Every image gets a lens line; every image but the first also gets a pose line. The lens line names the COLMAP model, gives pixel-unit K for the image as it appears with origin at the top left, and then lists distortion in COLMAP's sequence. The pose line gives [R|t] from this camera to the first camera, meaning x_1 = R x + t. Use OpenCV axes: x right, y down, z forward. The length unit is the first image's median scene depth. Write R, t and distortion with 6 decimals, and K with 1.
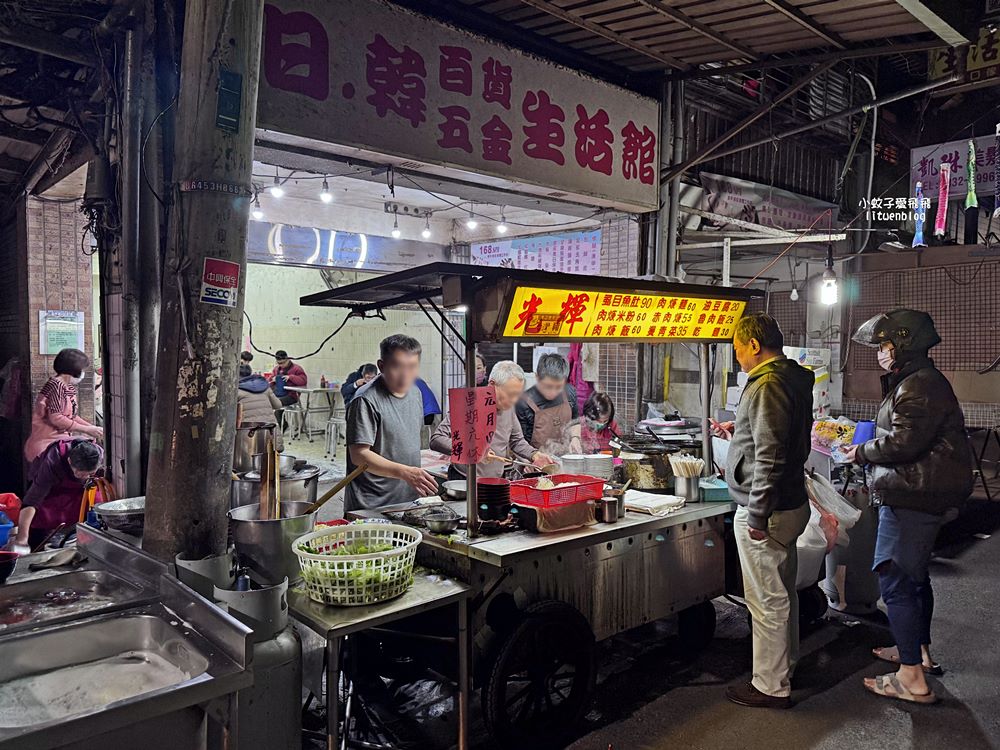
lens RADIAL K [[689.4, 0, 500.0], [0, 689.4, 375.0], [0, 0, 1]] dist [0.068145, 0.000439]
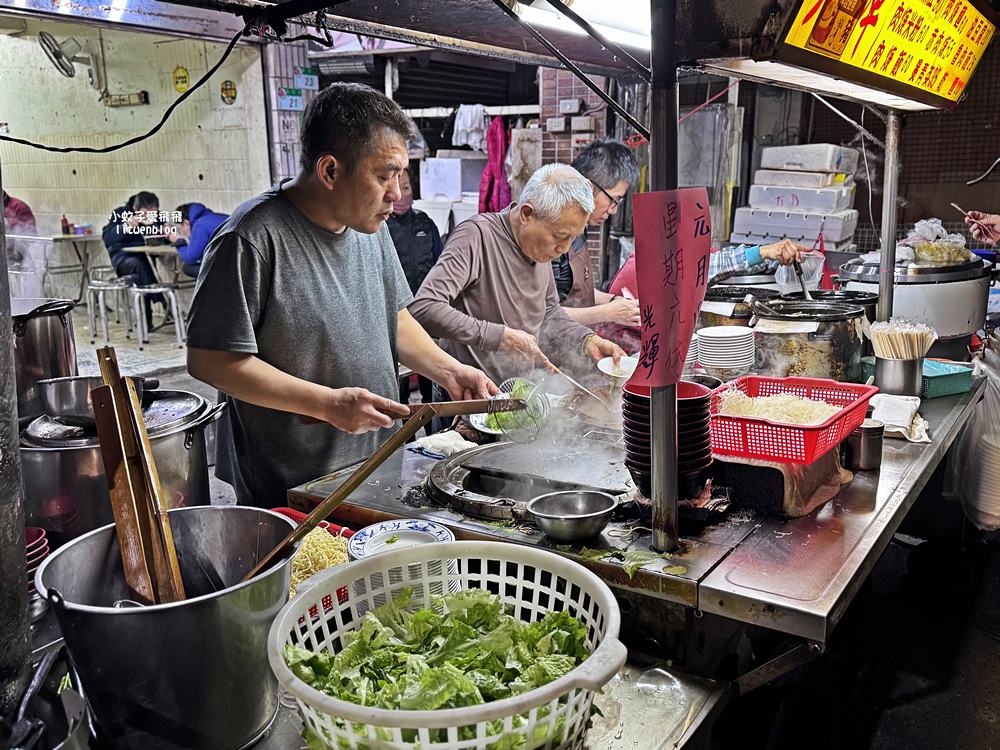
lens RADIAL K [[836.0, 0, 500.0], [0, 836.0, 375.0], [0, 0, 1]] dist [0.041281, -0.001510]
pose [[0.968374, -0.074684, 0.238064, -0.082798], [0.028314, 0.980880, 0.192543, 0.008843], [-0.247893, -0.179713, 0.951973, 0.180464]]
